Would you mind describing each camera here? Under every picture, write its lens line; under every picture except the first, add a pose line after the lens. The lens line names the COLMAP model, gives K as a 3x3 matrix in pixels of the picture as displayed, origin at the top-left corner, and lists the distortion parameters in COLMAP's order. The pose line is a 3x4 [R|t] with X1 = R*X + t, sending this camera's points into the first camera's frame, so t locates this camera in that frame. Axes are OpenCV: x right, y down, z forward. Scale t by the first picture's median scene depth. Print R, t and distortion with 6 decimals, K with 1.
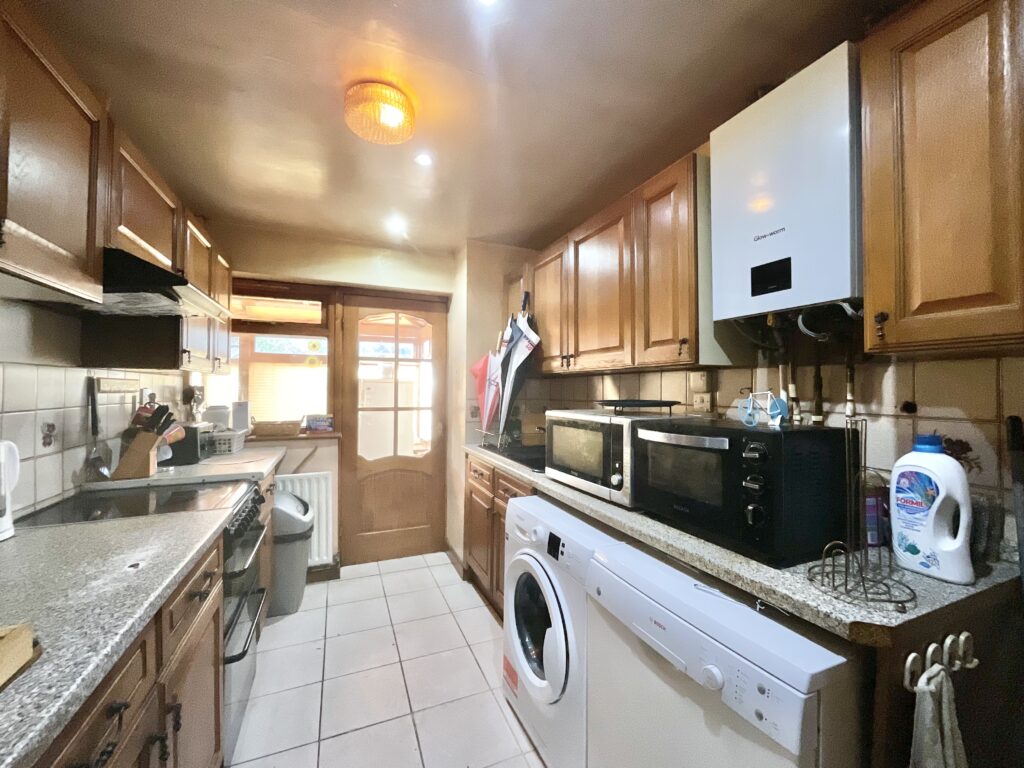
lens RADIAL K [[415.5, 0, 511.8], [0, 415.5, 387.3], [0, 0, 1]] dist [0.005373, -0.000229]
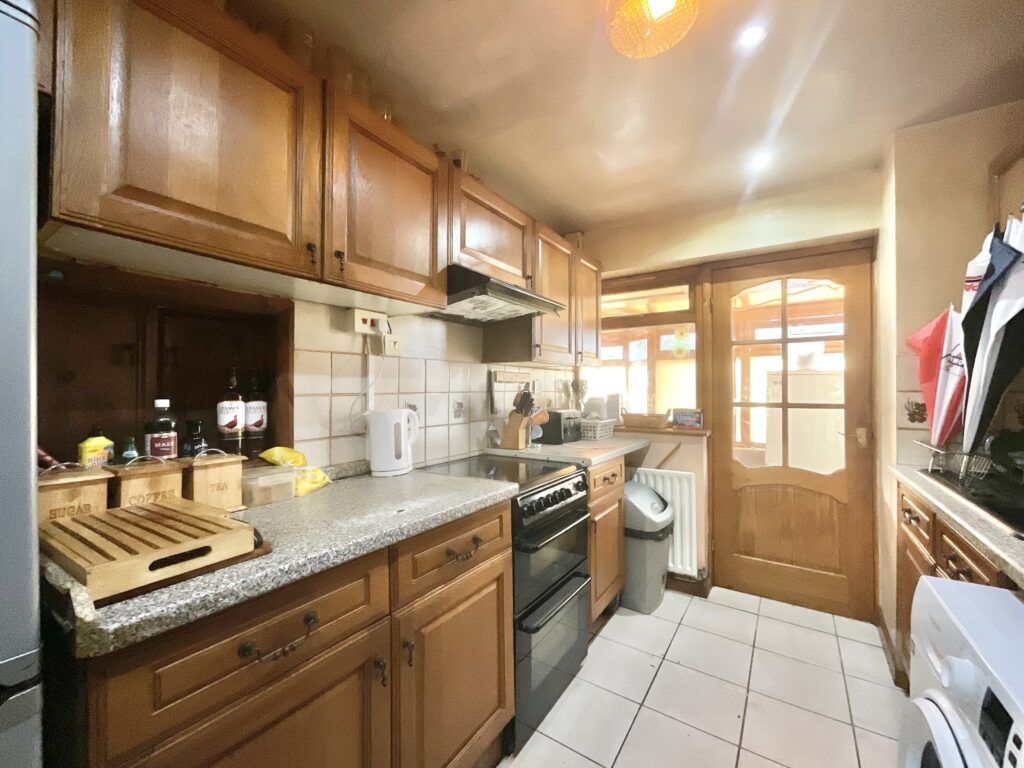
lens RADIAL K [[415.5, 0, 511.8], [0, 415.5, 387.3], [0, 0, 1]] dist [0.005373, -0.000229]
pose [[0.549645, -0.010119, -0.835337, 0.095713], [0.007335, 0.999947, -0.007286, 0.024571], [0.835366, -0.002123, 0.549690, 0.194661]]
